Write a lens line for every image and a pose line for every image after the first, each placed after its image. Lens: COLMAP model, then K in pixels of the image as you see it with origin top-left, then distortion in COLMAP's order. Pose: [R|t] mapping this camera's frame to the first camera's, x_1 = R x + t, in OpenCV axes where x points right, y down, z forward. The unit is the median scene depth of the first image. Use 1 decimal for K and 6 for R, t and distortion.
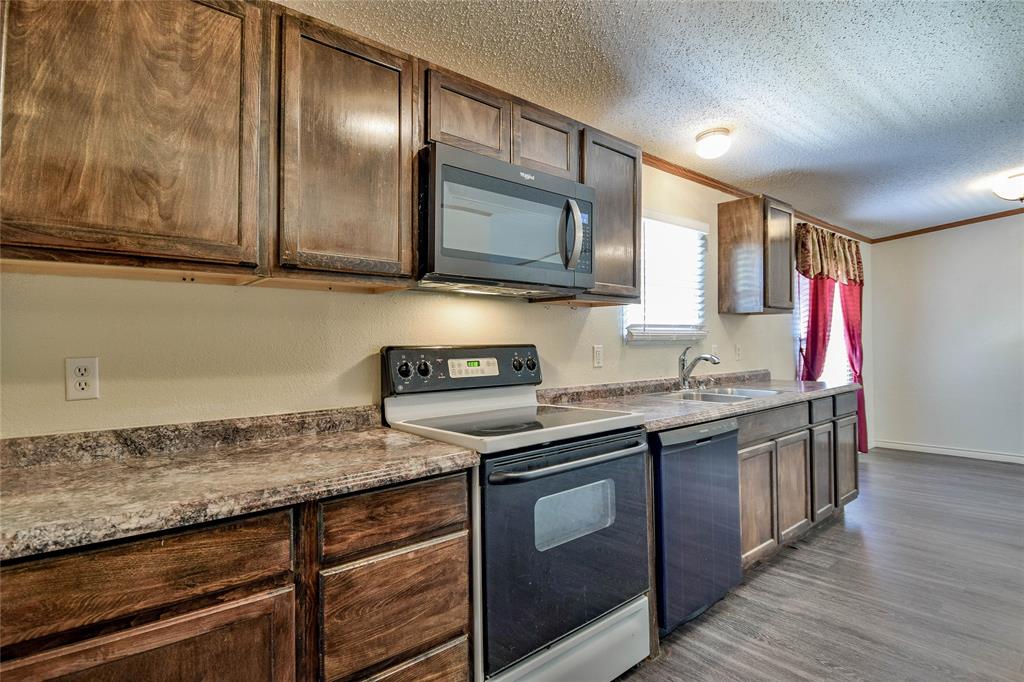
lens RADIAL K [[511.9, 0, 514.9], [0, 511.9, 340.5], [0, 0, 1]] dist [0.009829, -0.022829]
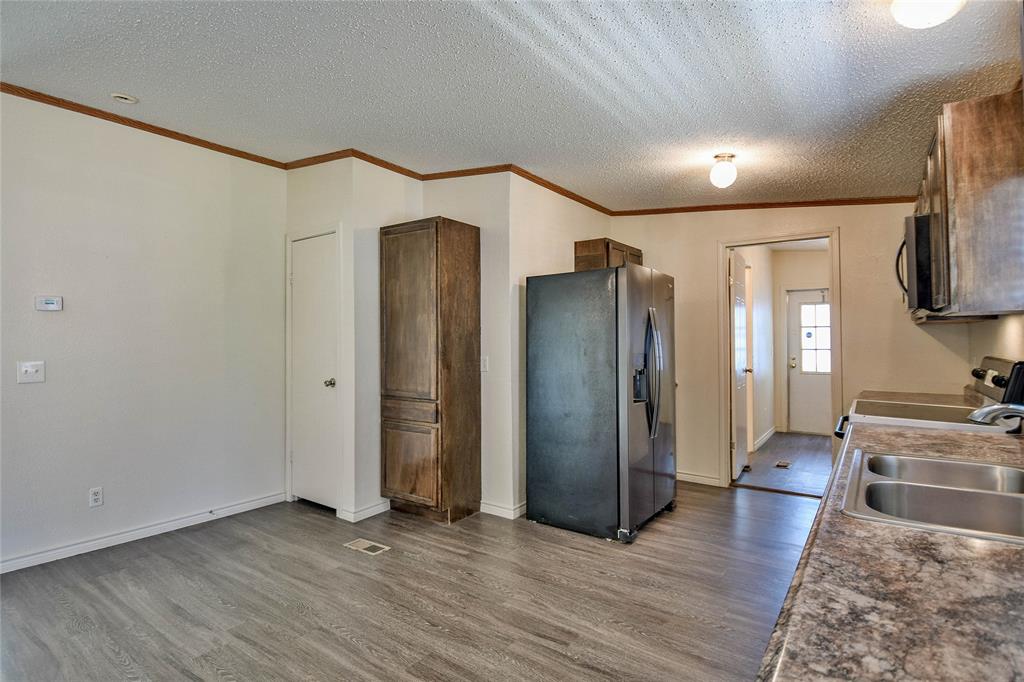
lens RADIAL K [[511.9, 0, 509.8], [0, 511.9, 333.3], [0, 0, 1]] dist [0.009829, -0.022829]
pose [[-0.970069, 0.008691, -0.242675, 2.696977], [0.011916, 0.999859, -0.011824, -0.100926], [0.242538, -0.014361, -0.970036, 3.979768]]
